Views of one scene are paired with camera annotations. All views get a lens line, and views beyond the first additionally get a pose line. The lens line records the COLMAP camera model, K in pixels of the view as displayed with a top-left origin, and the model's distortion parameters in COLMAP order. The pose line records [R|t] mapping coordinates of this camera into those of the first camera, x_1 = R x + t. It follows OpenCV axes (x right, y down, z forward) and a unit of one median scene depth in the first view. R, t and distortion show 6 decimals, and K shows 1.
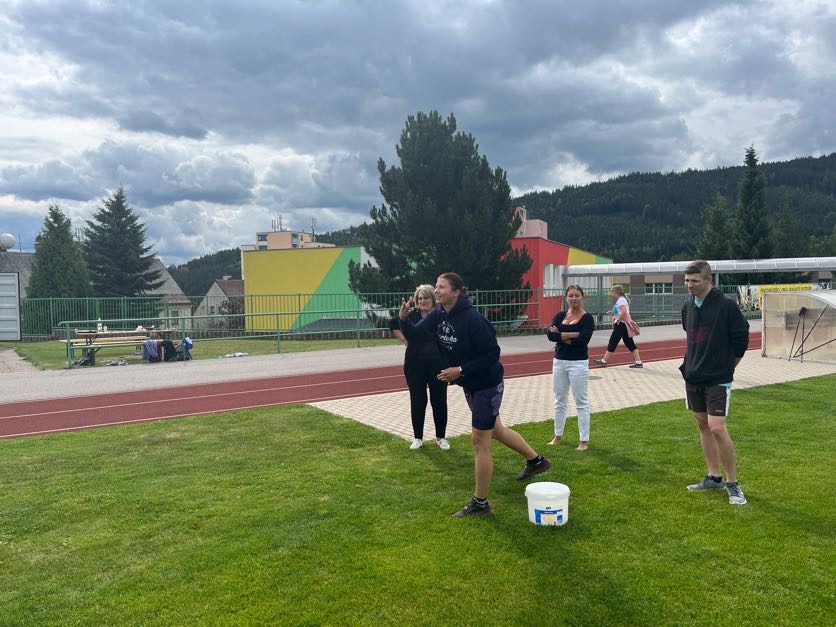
lens RADIAL K [[629.2, 0, 415.7], [0, 629.2, 314.6], [0, 0, 1]] dist [0.058386, -0.076328]
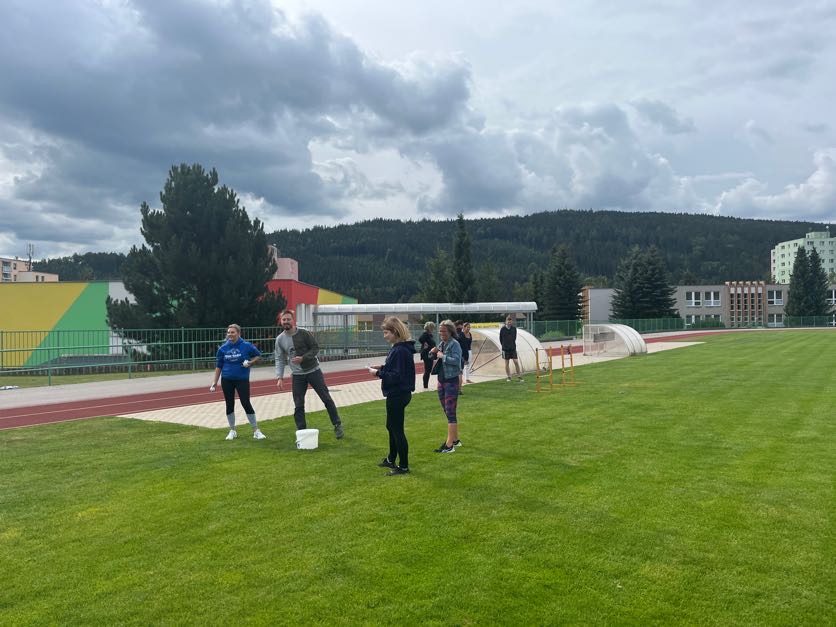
lens RADIAL K [[629.2, 0, 423.3], [0, 629.2, 303.4], [0, 0, 1]] dist [0.058386, -0.076328]
pose [[0.920178, 0.017449, 0.391111, -0.034536], [0.012280, 0.997228, -0.073384, 0.005507], [-0.391308, 0.072329, 0.917413, -0.144092]]
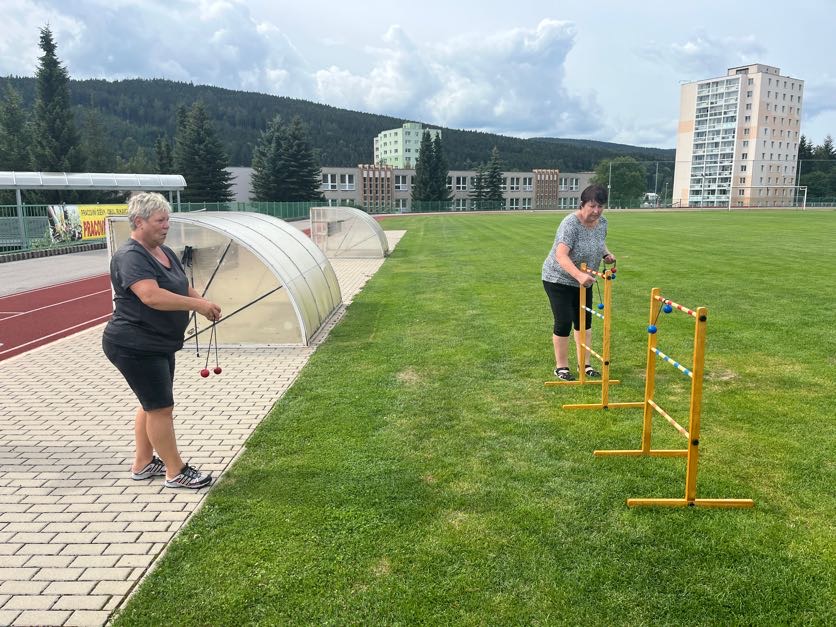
lens RADIAL K [[629.2, 0, 407.2], [0, 629.2, 318.9], [0, 0, 1]] dist [0.058386, -0.076328]
pose [[0.558513, -0.136488, 0.818190, 0.132193], [0.031161, 0.989126, 0.143732, -0.009871], [-0.828910, -0.054781, 0.556693, 0.265742]]
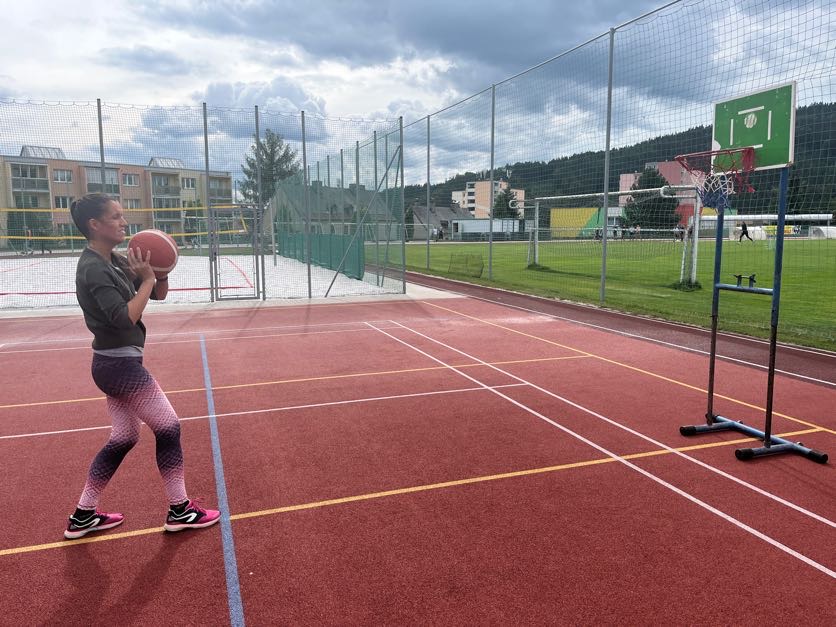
lens RADIAL K [[629.2, 0, 417.9], [0, 629.2, 312.3], [0, 0, 1]] dist [0.058386, -0.076328]
pose [[0.976568, 0.041738, -0.211123, -0.361244], [-0.022729, 0.995529, 0.091677, 0.112388], [0.214006, -0.084730, 0.973151, -2.077224]]
